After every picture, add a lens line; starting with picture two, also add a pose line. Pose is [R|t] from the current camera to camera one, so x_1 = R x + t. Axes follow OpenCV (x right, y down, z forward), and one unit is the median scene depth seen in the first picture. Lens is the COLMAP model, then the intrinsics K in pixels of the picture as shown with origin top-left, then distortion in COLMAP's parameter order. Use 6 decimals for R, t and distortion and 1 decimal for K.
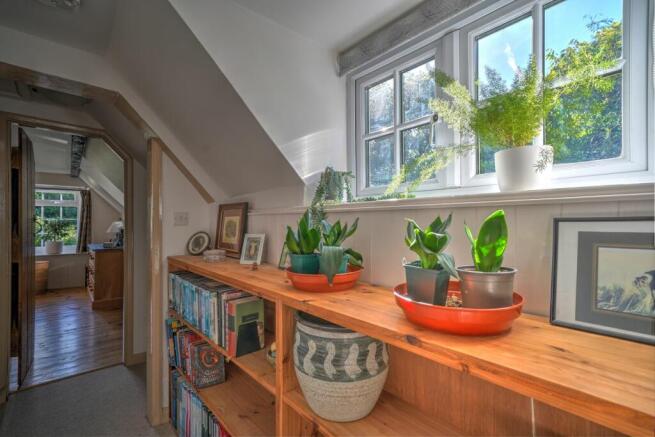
lens RADIAL K [[291.1, 0, 324.4], [0, 291.1, 221.7], [0, 0, 1]] dist [0.000608, -0.000221]
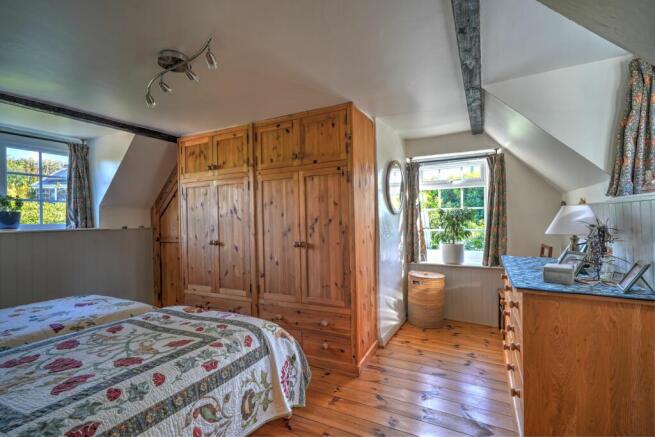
lens RADIAL K [[291.1, 0, 325.5], [0, 291.1, 220.0], [0, 0, 1]] dist [0.000608, -0.000221]
pose [[0.346346, -0.000122, -0.938107, -0.419555], [0.020625, 0.999759, 0.007485, 0.005488], [0.937880, -0.021941, 0.346265, 0.510424]]
